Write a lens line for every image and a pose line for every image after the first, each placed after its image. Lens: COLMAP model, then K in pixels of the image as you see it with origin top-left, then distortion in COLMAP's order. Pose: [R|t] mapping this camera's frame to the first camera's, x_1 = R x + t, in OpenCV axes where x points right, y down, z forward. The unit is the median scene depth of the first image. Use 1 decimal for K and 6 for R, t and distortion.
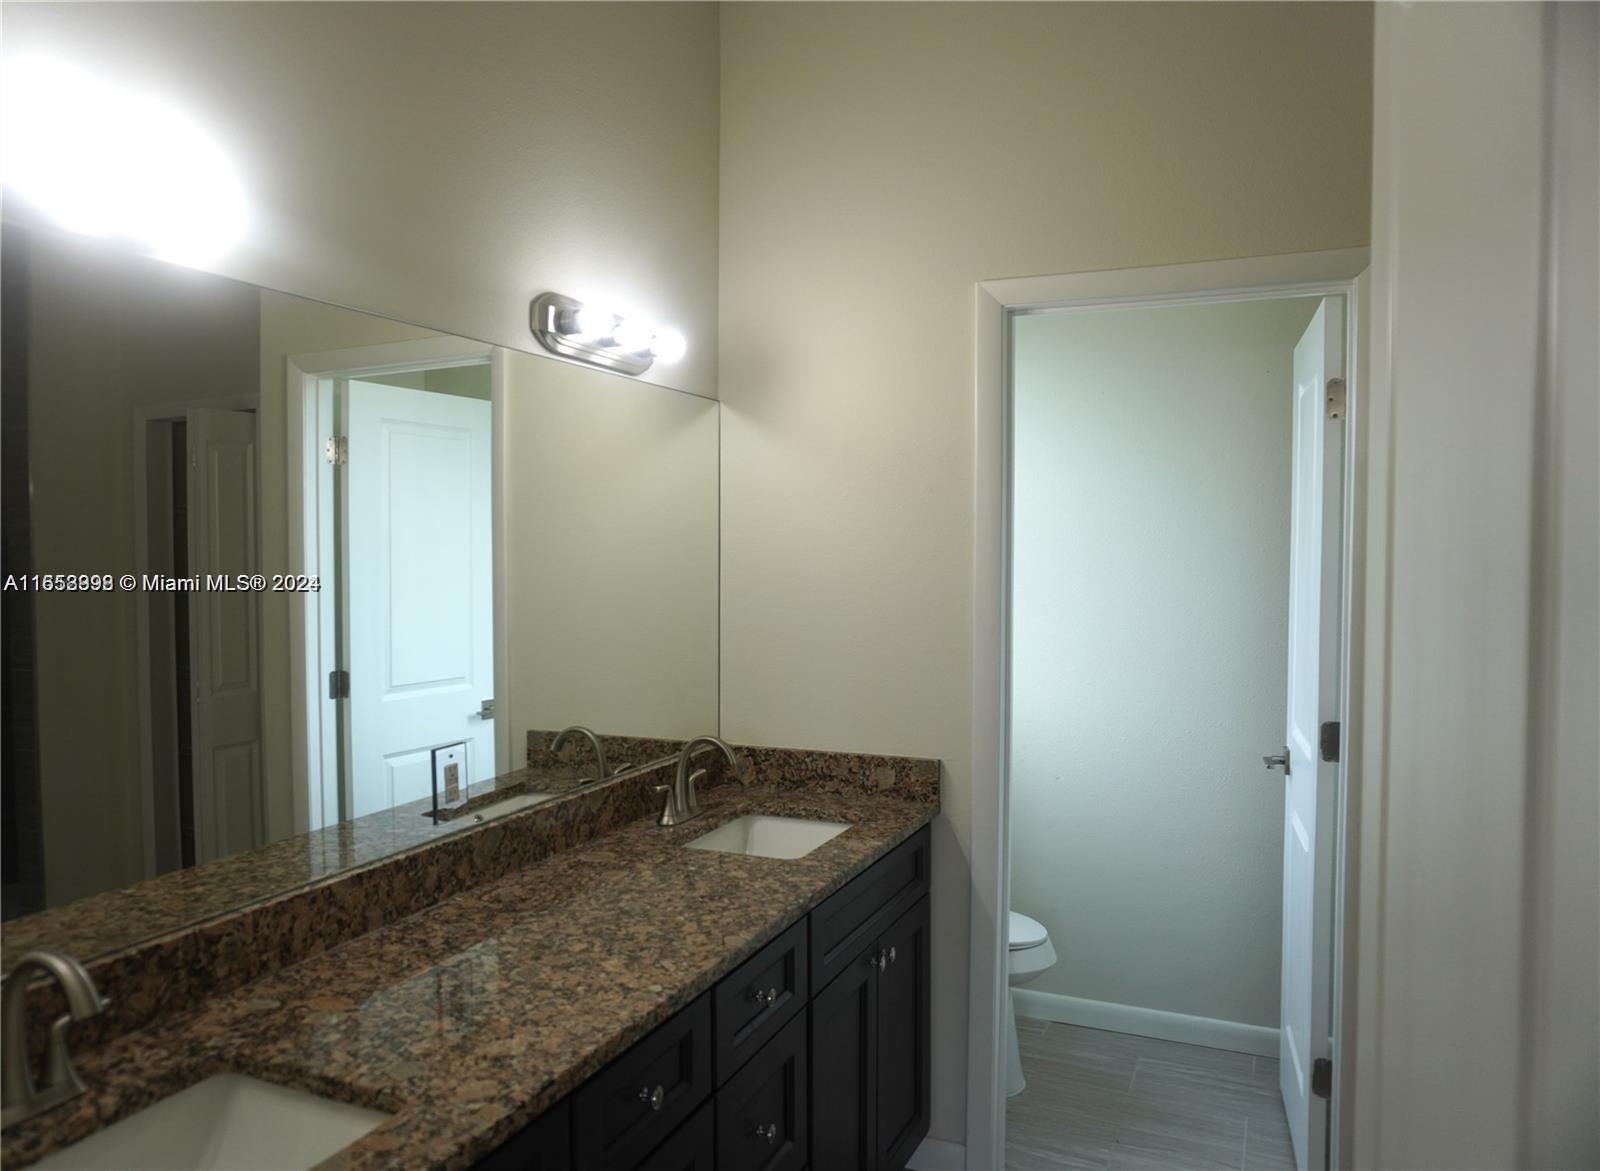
lens RADIAL K [[1152.9, 0, 800.5], [0, 1152.9, 587.2], [0, 0, 1]] dist [0.000838, 0.001738]
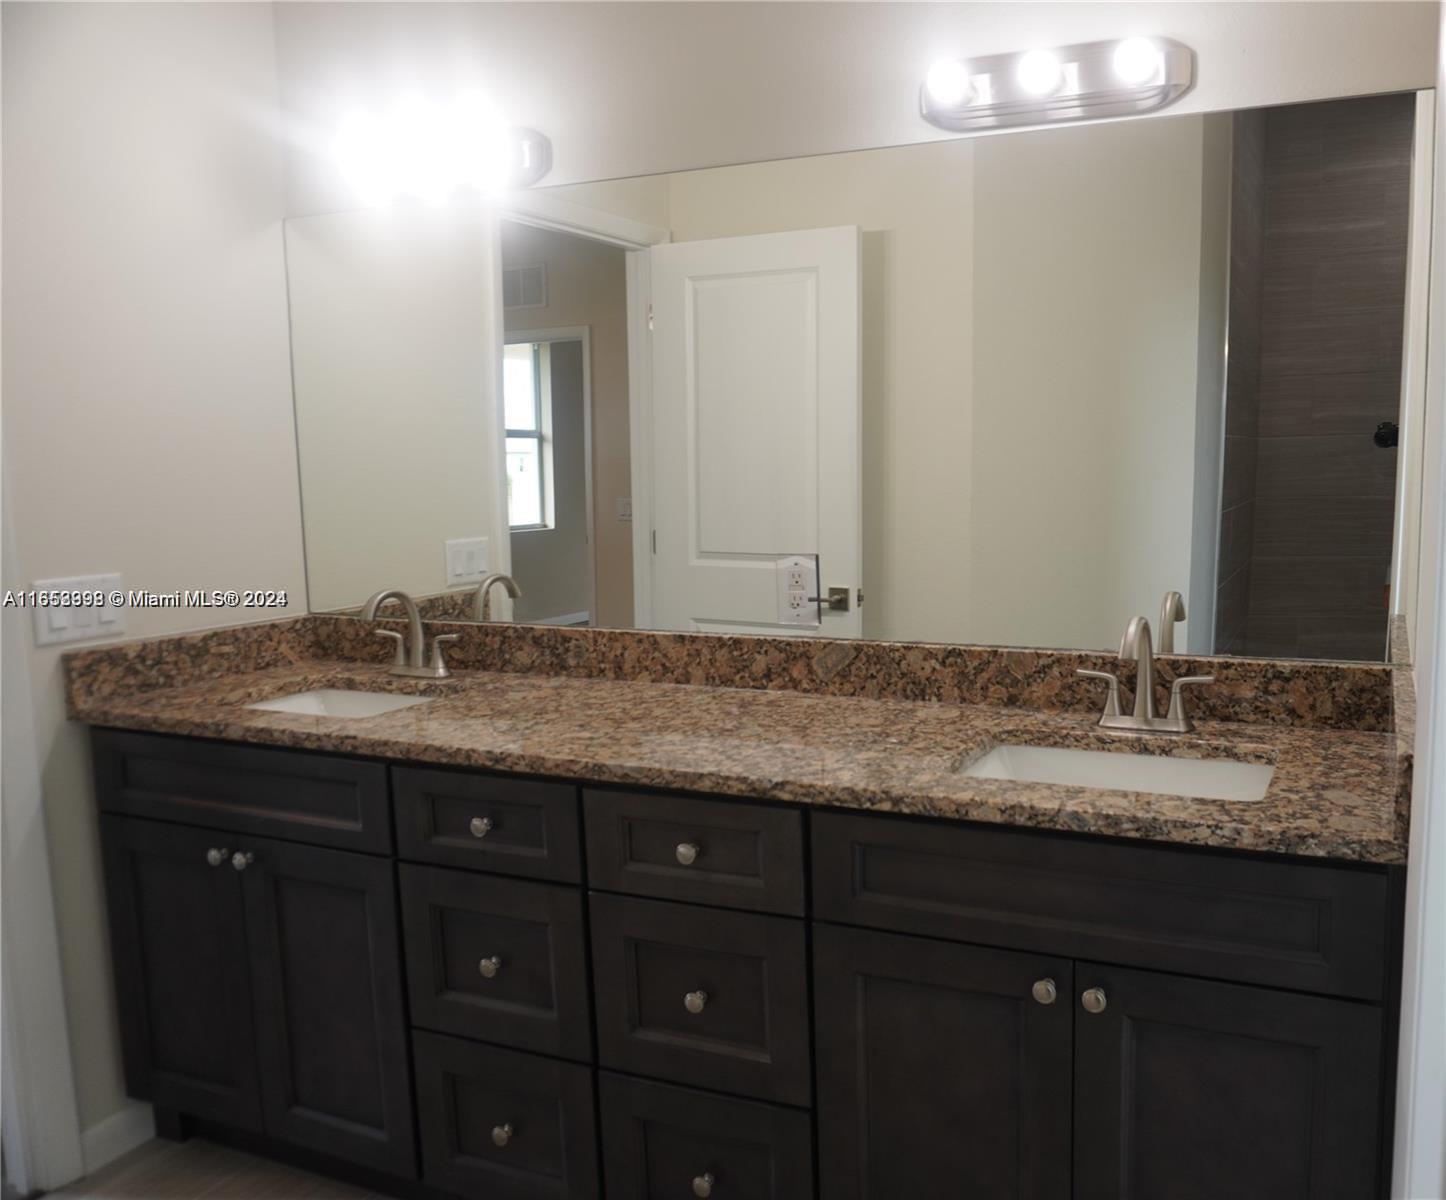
lens RADIAL K [[1179.4, 0, 723.9], [0, 1179.4, 597.2], [0, 0, 1]] dist [-0.000599, -0.000166]
pose [[-0.014023, 0.137354, -0.990423, 0.886215], [-0.011841, 0.990428, 0.137523, 0.031494], [0.999832, 0.013656, -0.012263, 1.069863]]
